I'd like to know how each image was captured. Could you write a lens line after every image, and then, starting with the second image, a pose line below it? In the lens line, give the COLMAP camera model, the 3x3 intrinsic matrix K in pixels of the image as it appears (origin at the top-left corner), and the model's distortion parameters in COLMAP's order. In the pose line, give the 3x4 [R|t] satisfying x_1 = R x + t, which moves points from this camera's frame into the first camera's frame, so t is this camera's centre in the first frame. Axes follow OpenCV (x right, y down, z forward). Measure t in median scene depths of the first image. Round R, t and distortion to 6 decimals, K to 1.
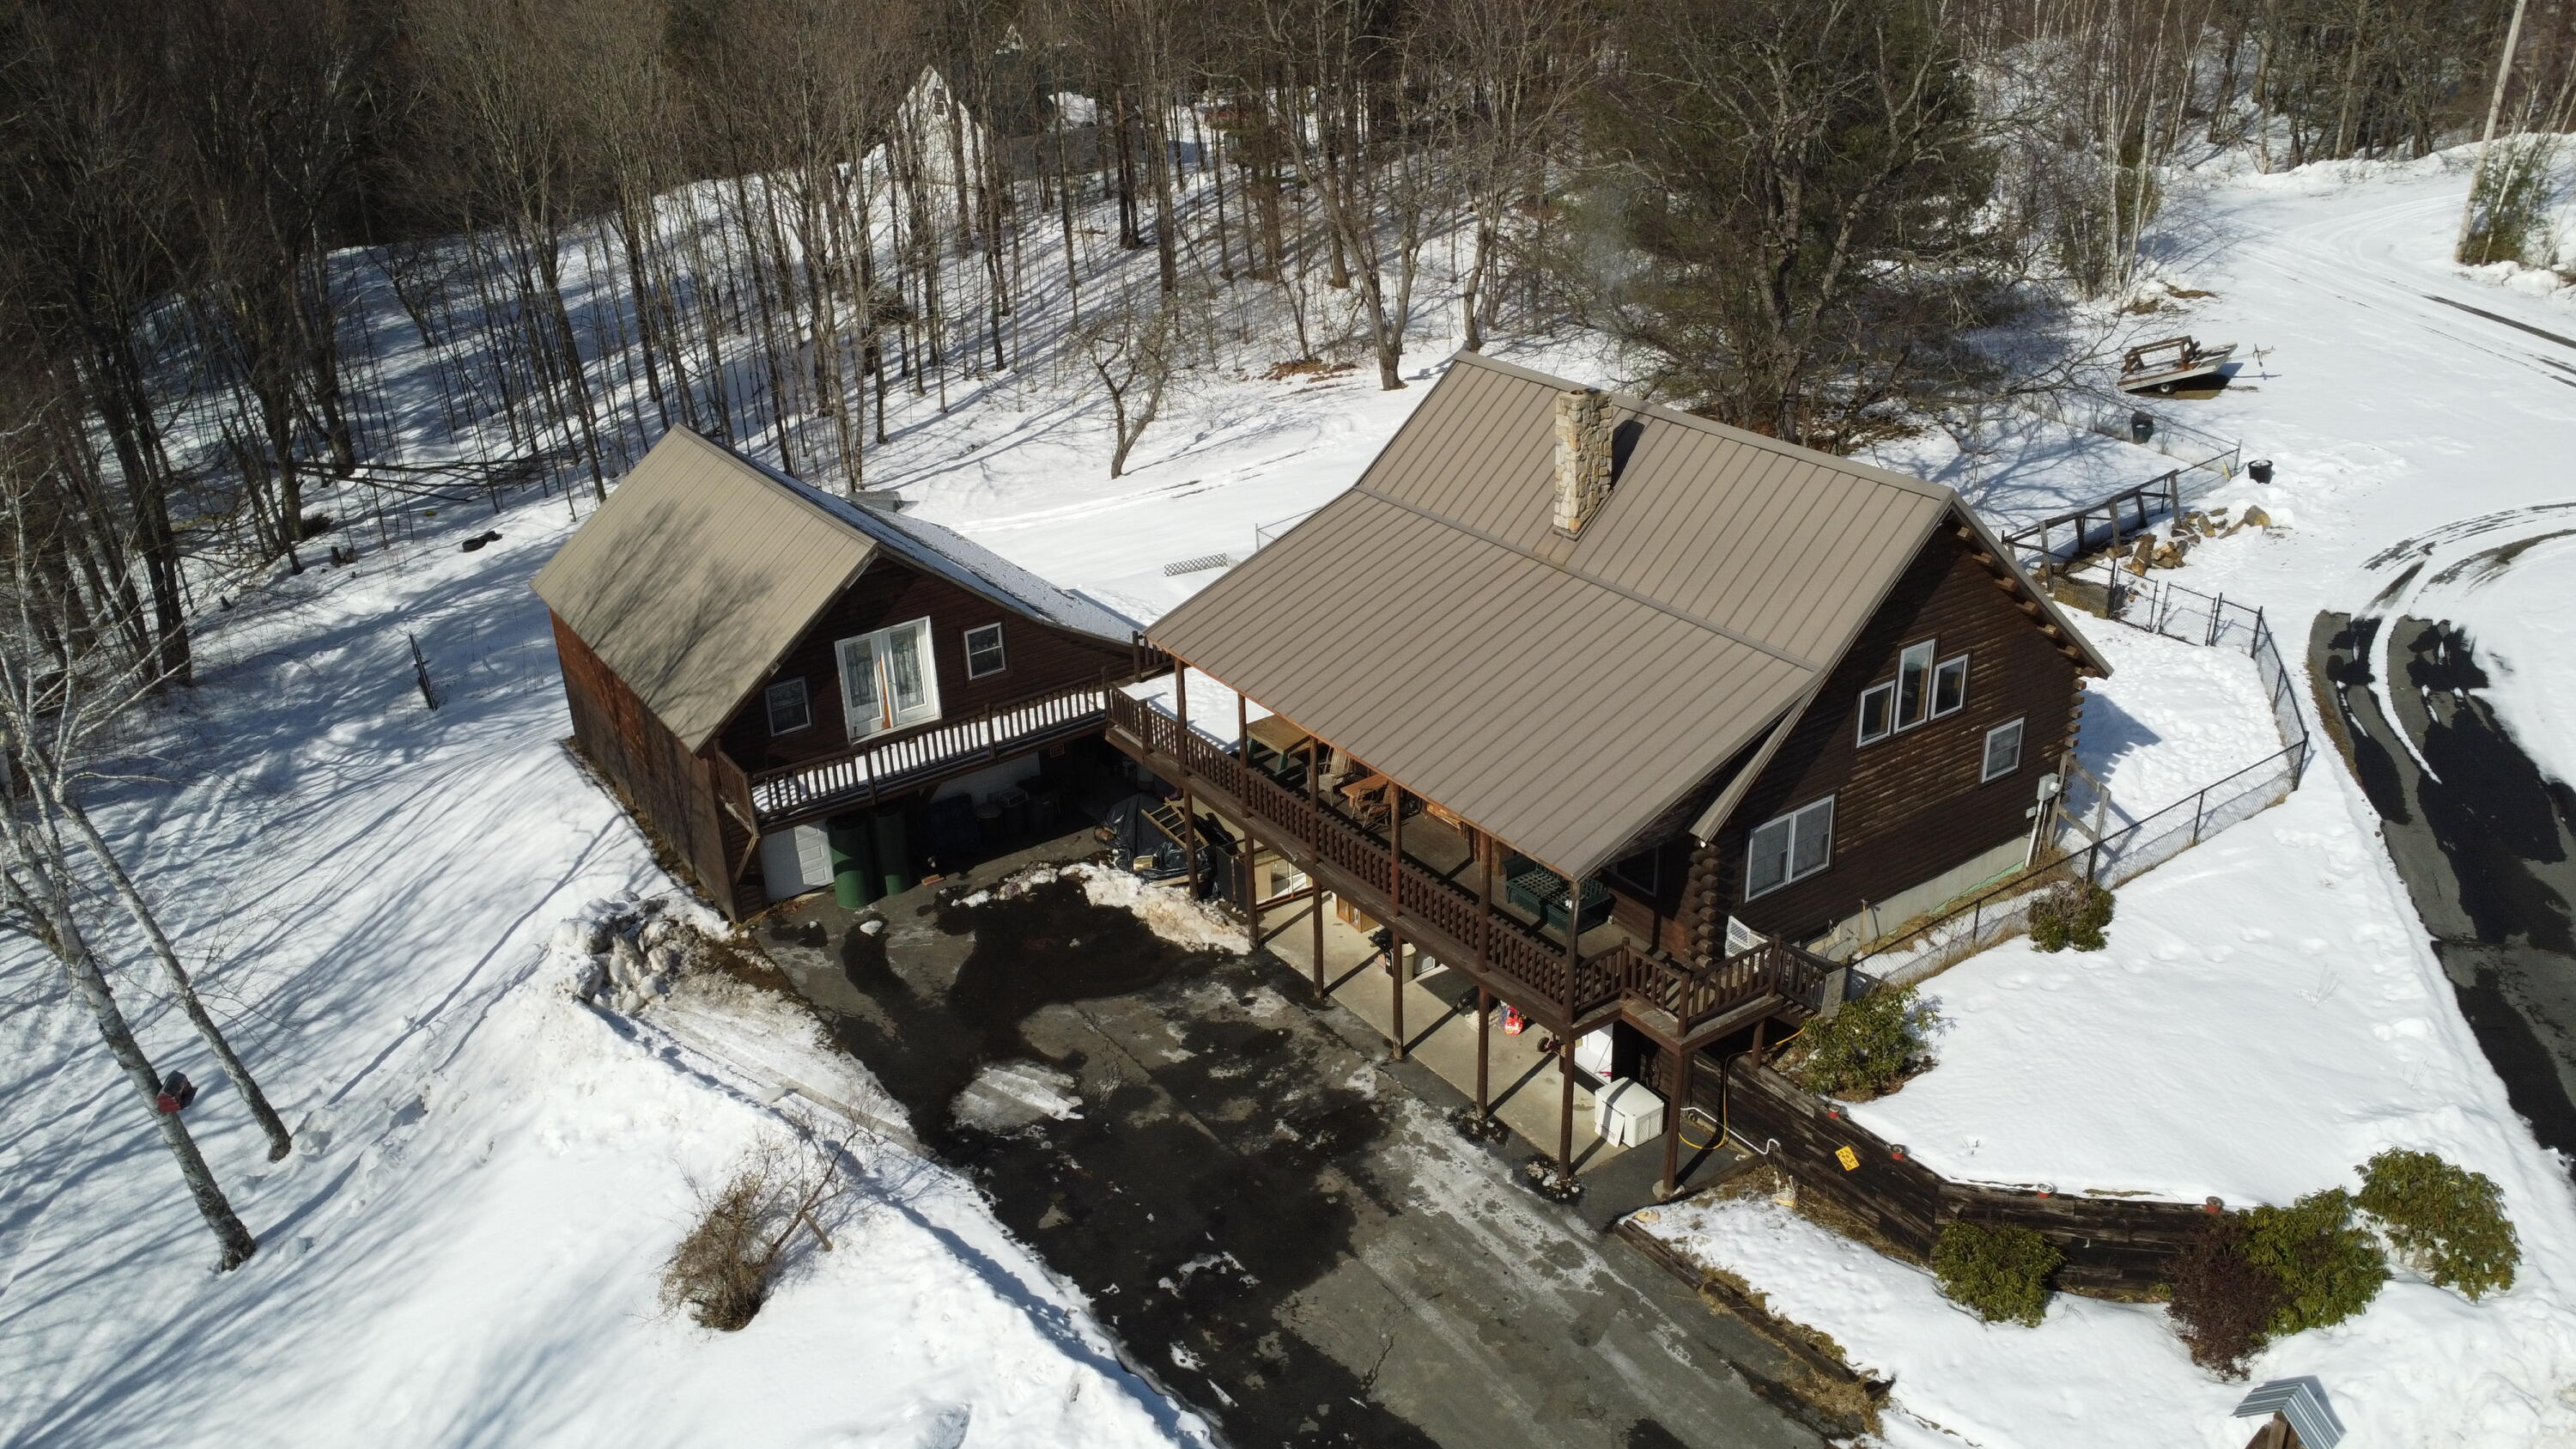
lens RADIAL K [[1908.0, 0, 1288.0], [0, 1908.0, 724.5], [0, 0, 1]] dist [-0.164270, 0.211492]
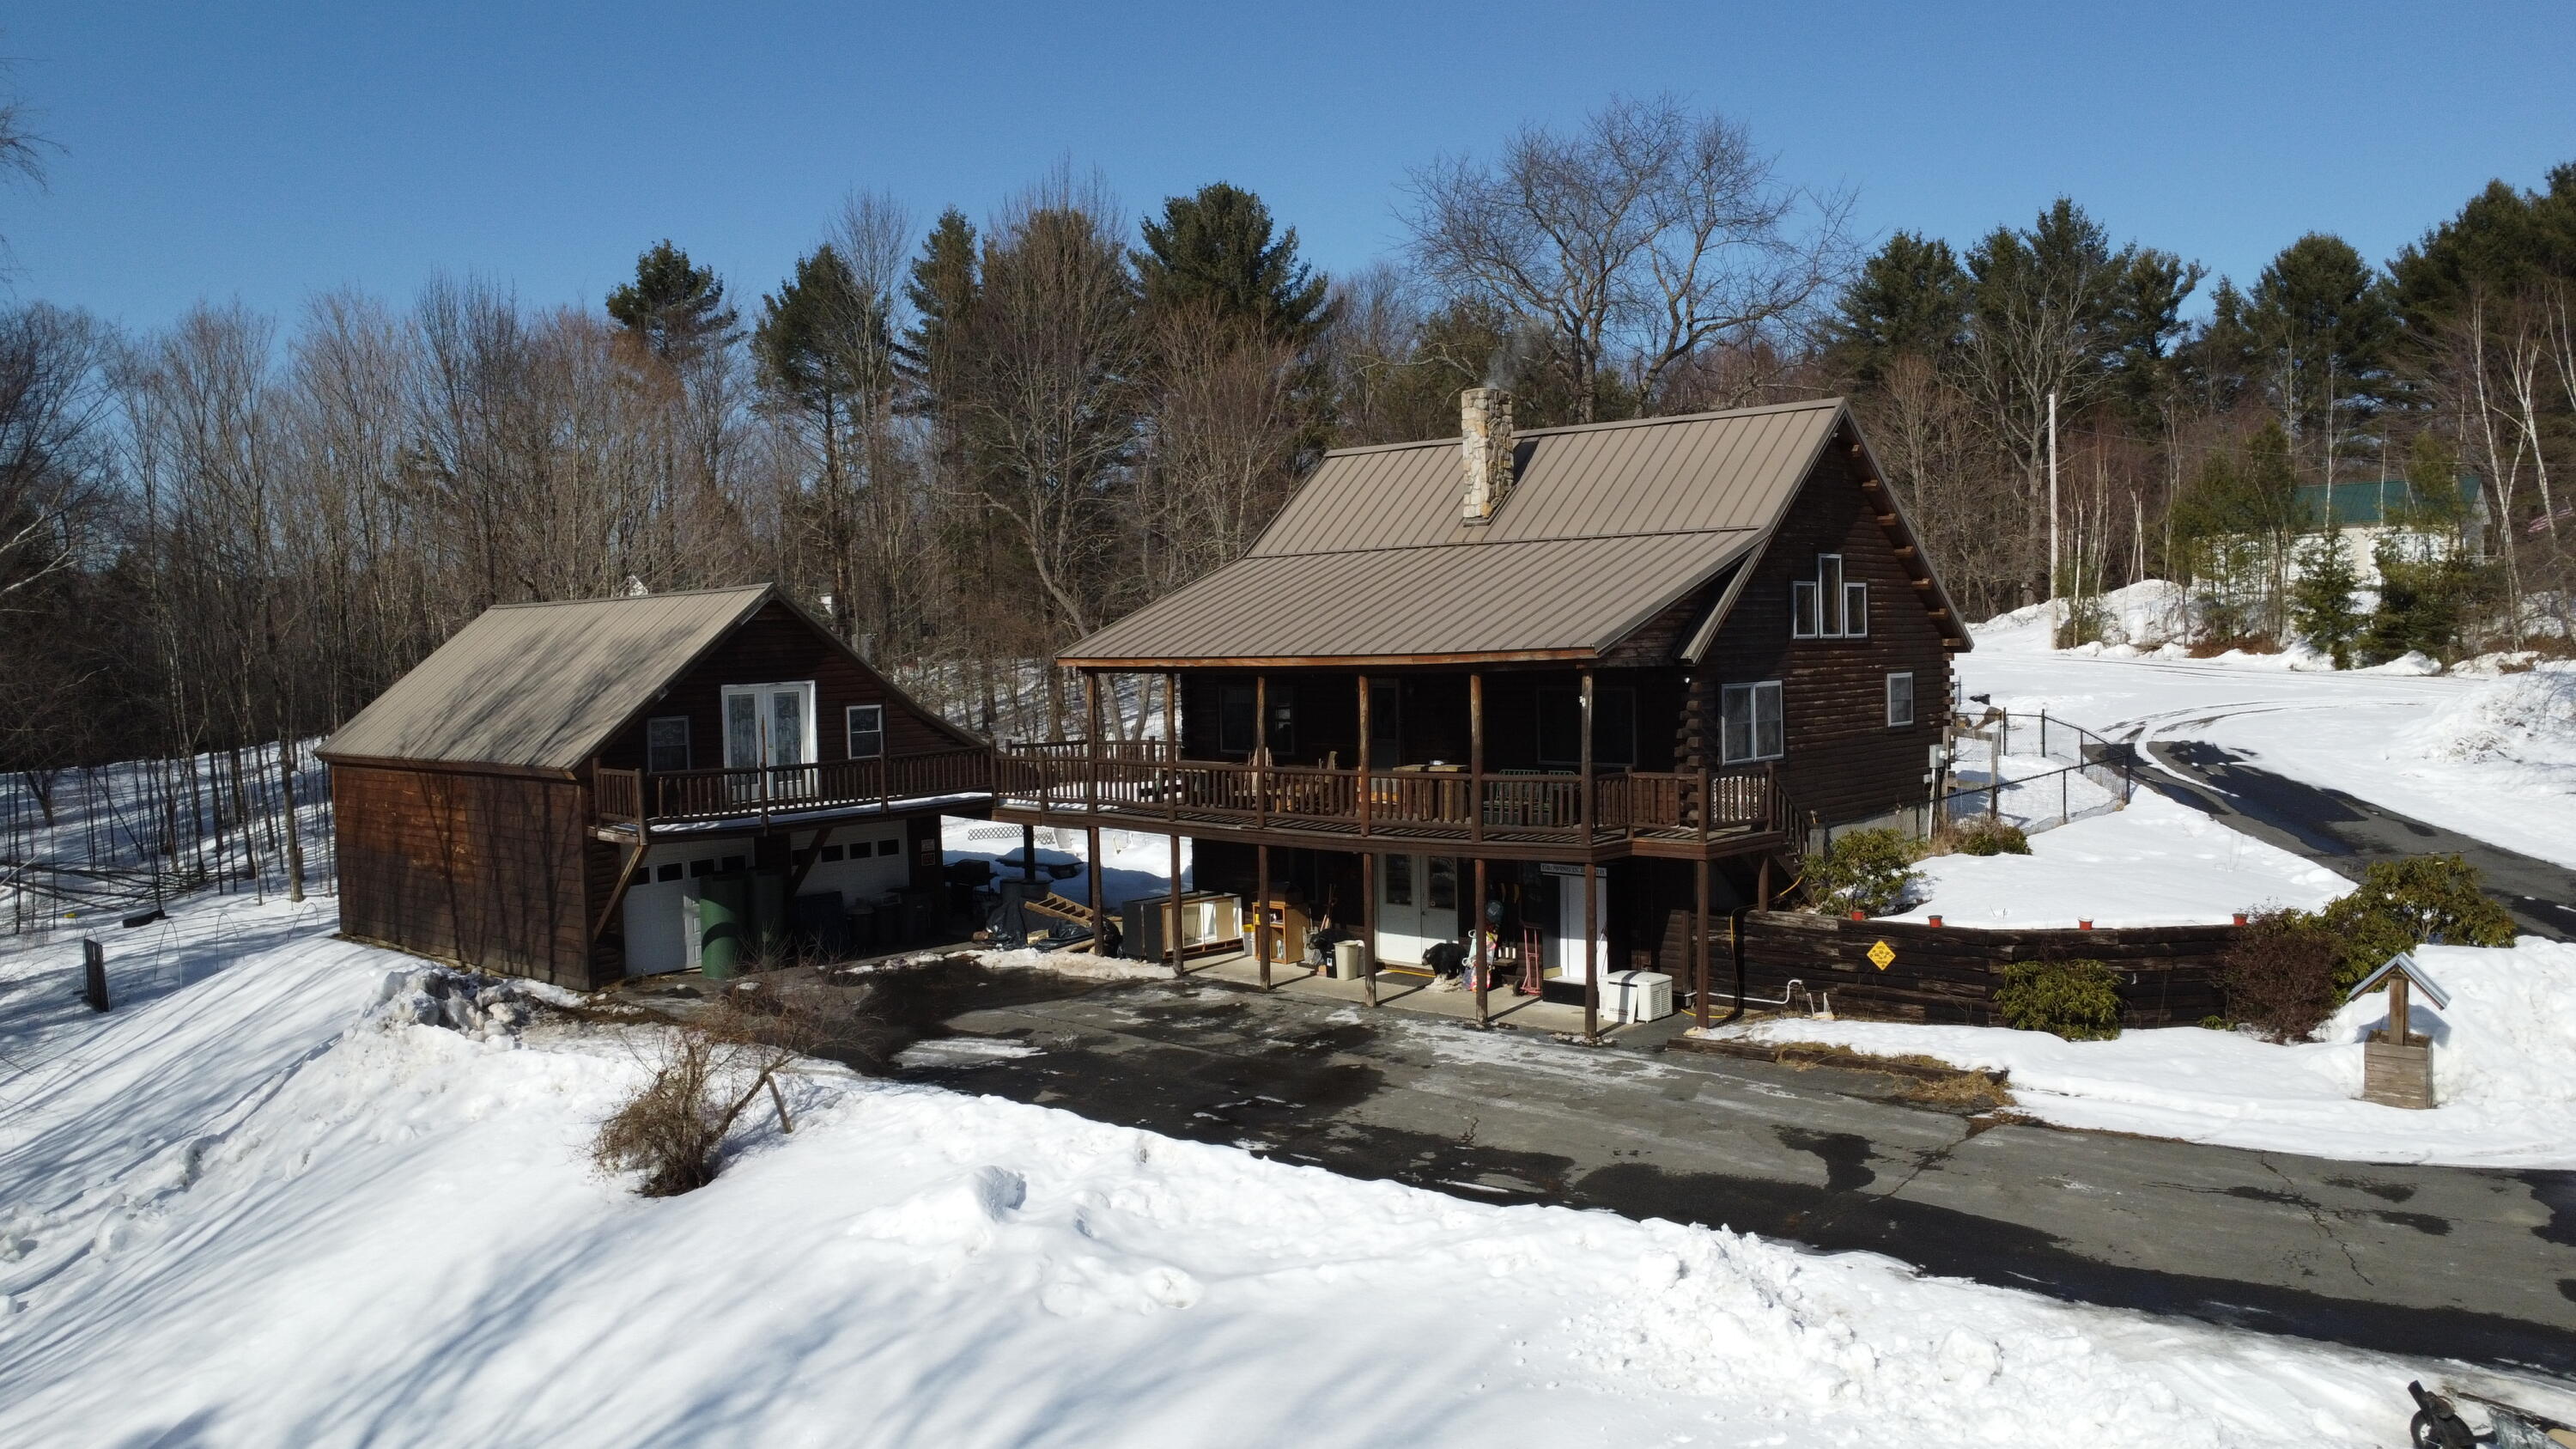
lens RADIAL K [[1902.8, 0, 1288.0], [0, 1902.8, 724.5], [0, 0, 1]] dist [-0.214491, 0.340356]
pose [[0.978158, 0.002212, 0.207851, -0.176677], [0.074699, 0.929403, -0.361427, 0.379740], [-0.193977, 0.369059, 0.908938, 0.107074]]
